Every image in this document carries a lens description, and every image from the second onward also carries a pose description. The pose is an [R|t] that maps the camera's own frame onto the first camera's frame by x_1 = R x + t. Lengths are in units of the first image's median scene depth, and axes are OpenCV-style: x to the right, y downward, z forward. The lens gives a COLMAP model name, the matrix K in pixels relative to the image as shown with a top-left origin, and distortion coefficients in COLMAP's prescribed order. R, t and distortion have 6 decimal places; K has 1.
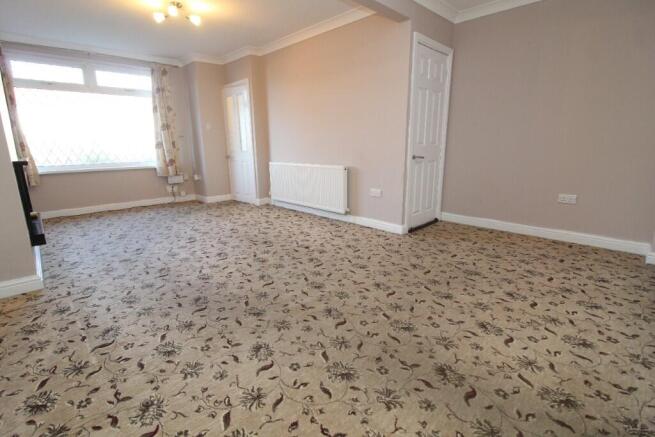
lens RADIAL K [[303.1, 0, 327.0], [0, 303.1, 216.4], [0, 0, 1]] dist [-0.019935, -0.002852]
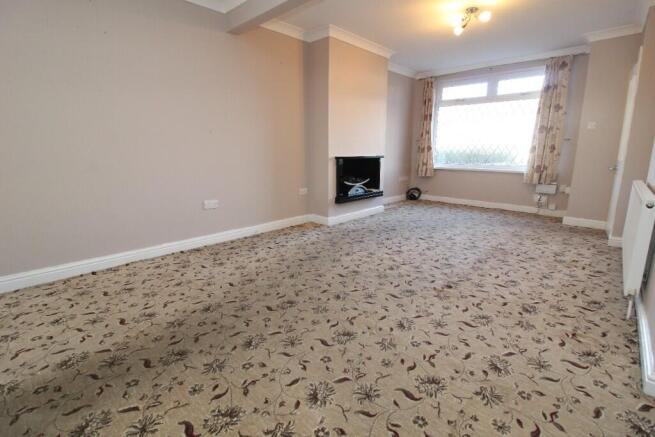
lens RADIAL K [[303.1, 0, 309.0], [0, 303.1, 196.7], [0, 0, 1]] dist [-0.019935, -0.002852]
pose [[-0.002308, 0.165084, -0.986277, 0.480885], [-0.233034, 0.959037, 0.161070, -0.113724], [0.972466, 0.230207, 0.036257, 0.449272]]
